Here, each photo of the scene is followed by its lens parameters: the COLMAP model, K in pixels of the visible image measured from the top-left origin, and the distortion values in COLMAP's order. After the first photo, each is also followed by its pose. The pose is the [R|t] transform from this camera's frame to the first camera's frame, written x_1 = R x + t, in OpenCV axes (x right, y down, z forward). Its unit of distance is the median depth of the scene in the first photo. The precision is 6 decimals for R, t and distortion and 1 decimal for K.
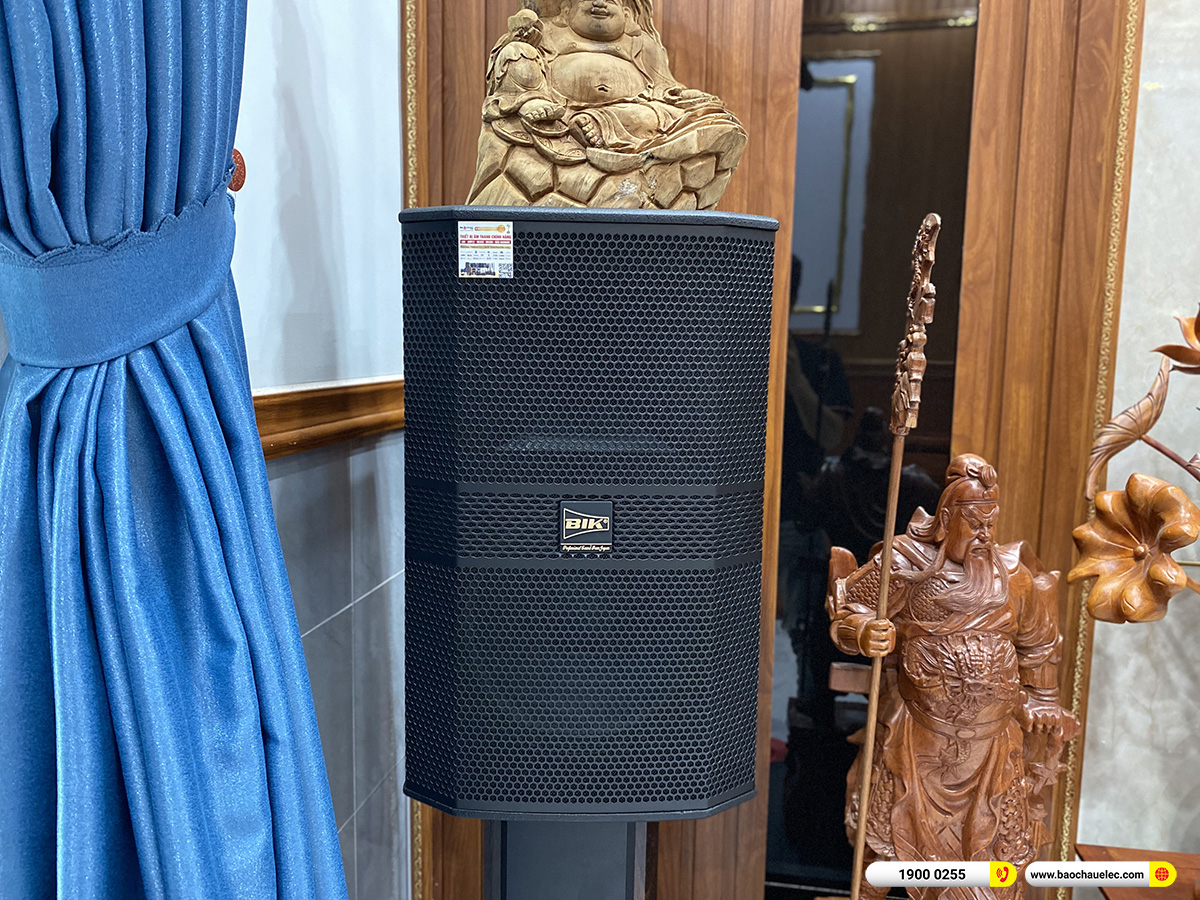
lens RADIAL K [[929.4, 0, 599.3], [0, 929.4, 446.8], [0, 0, 1]] dist [0.013765, -0.006791]
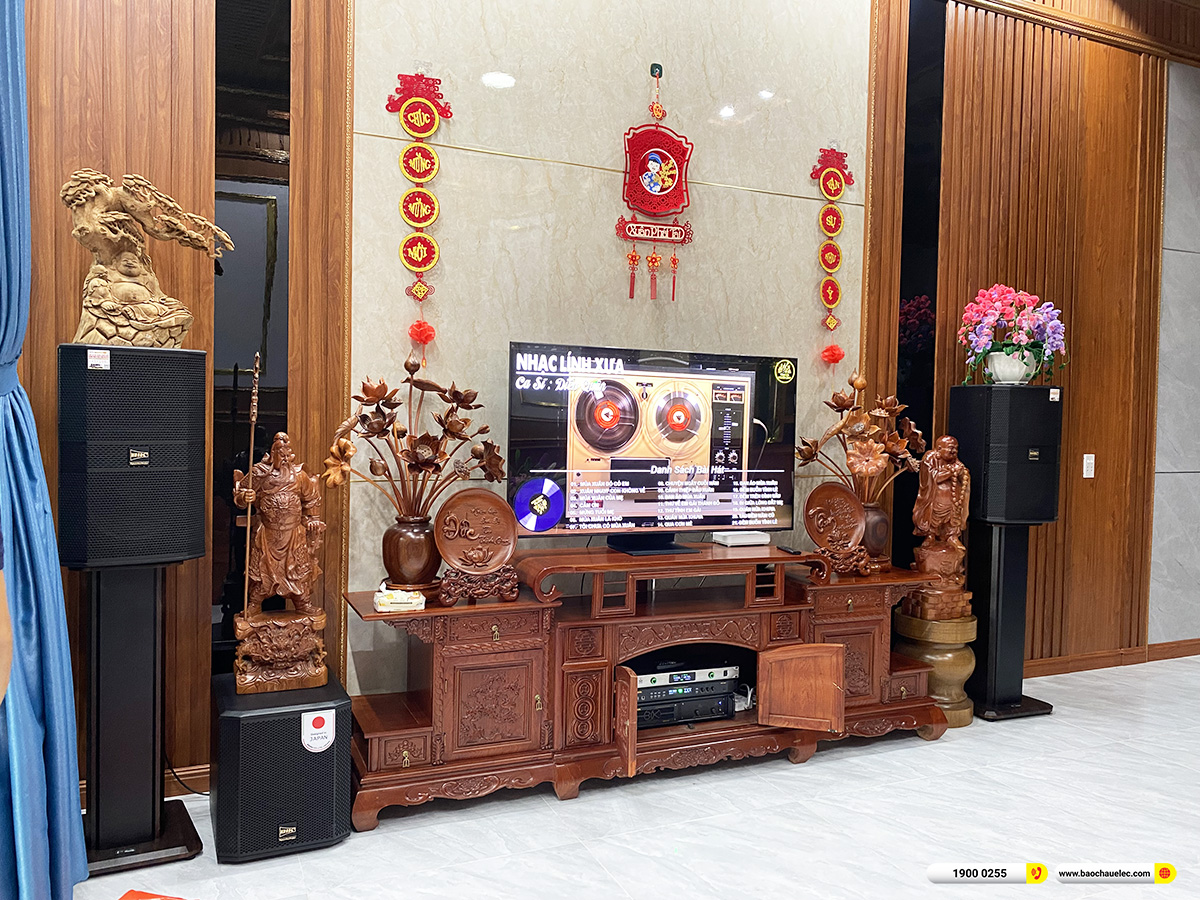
lens RADIAL K [[929.4, 0, 599.3], [0, 929.4, 446.8], [0, 0, 1]] dist [0.013765, -0.006791]
pose [[0.838442, -0.023033, 0.544504, -0.346444], [0.055800, 0.997484, -0.043728, 0.234066], [-0.542126, 0.067047, 0.837618, -1.944328]]
